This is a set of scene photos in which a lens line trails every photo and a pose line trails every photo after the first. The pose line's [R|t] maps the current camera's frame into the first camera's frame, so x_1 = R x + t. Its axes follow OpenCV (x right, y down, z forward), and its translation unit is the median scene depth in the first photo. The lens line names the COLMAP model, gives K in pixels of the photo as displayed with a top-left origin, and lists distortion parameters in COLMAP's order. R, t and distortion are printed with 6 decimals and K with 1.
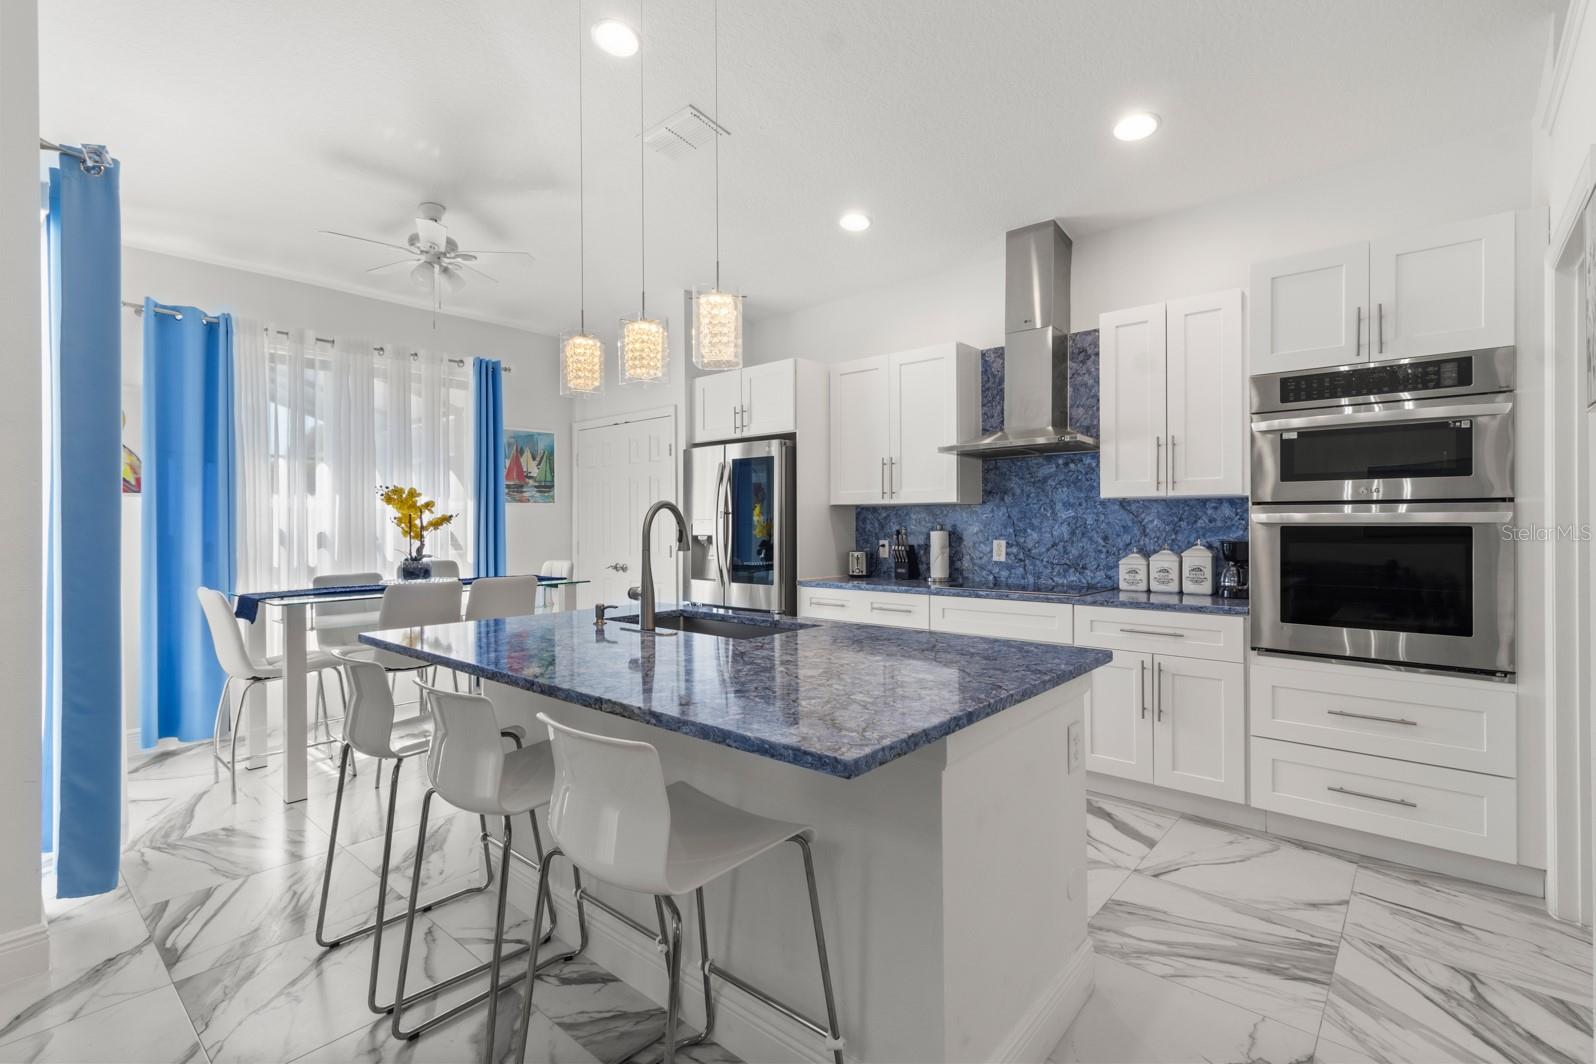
lens RADIAL K [[742.0, 0, 792.8], [0, 742.0, 526.7], [0, 0, 1]] dist [0.001221, -0.000304]
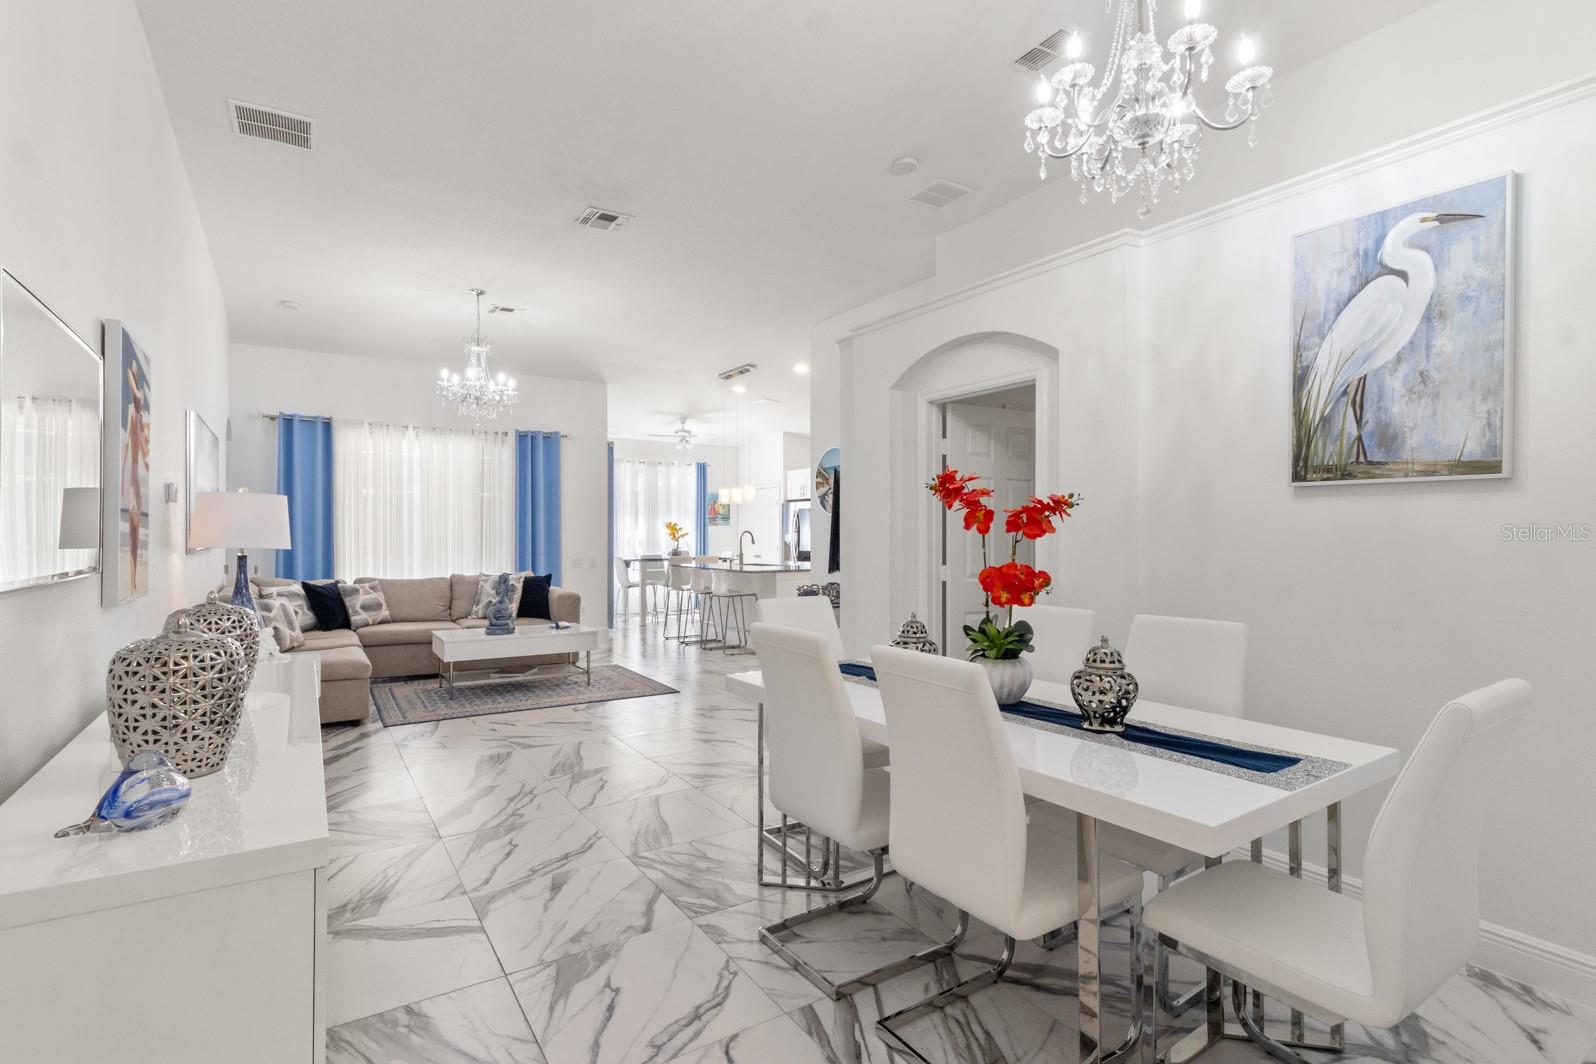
lens RADIAL K [[775.0, 0, 791.6], [0, 775.0, 544.2], [0, 0, 1]] dist [0.001341, 0.000308]
pose [[0.964024, 0.009515, -0.265647, 0.627105], [-0.006848, 0.999916, 0.010965, -0.006516], [0.265729, -0.008752, 0.964008, -1.562815]]
